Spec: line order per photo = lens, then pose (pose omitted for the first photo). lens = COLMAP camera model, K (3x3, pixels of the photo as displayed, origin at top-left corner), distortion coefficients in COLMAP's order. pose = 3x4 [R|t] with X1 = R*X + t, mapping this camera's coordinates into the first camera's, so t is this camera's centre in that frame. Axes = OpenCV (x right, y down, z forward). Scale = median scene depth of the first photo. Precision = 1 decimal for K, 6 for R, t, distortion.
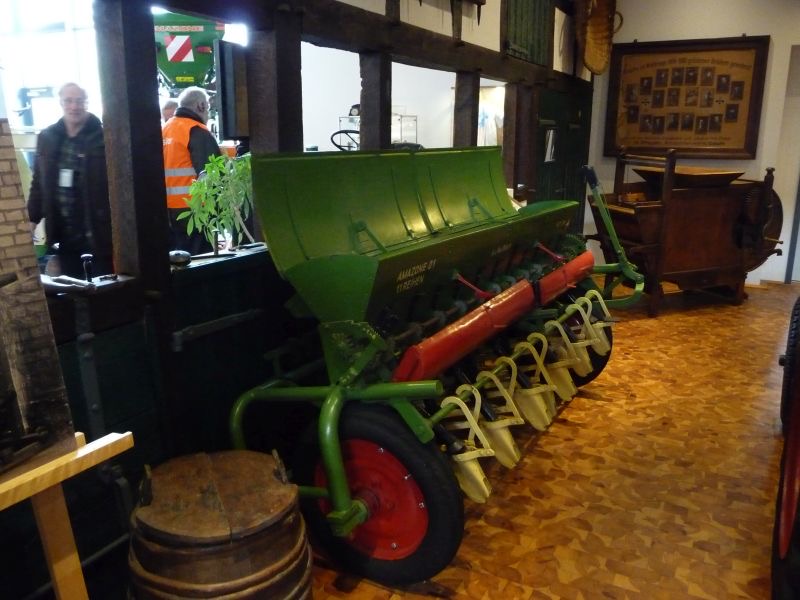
lens RADIAL K [[673.4, 0, 400.0], [0, 673.4, 300.0], [0, 0, 1]] dist [-0.074820, 0.134130]
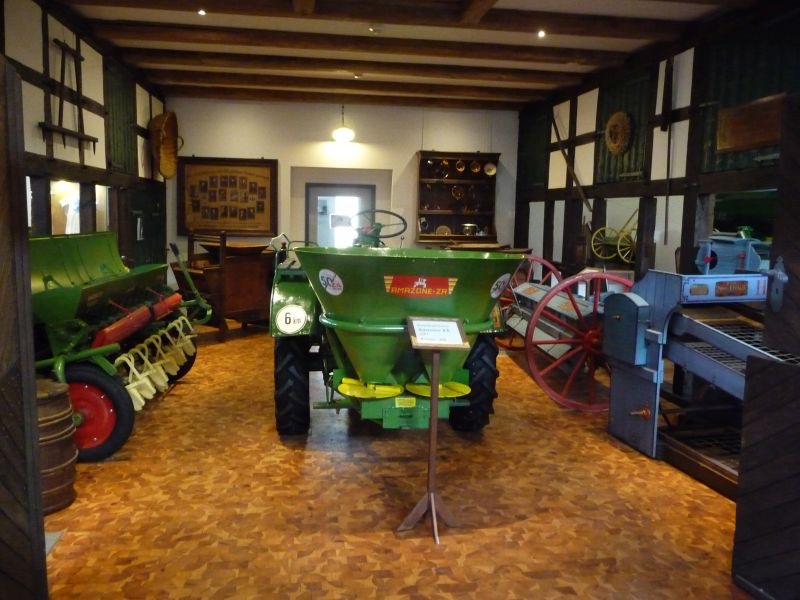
lens RADIAL K [[673.4, 0, 400.0], [0, 673.4, 300.0], [0, 0, 1]] dist [-0.074820, 0.134130]
pose [[0.814651, -0.054163, 0.577417, -0.161239], [0.117187, 0.990466, -0.072425, 0.090957], [-0.567989, 0.126666, 0.813231, -0.468891]]
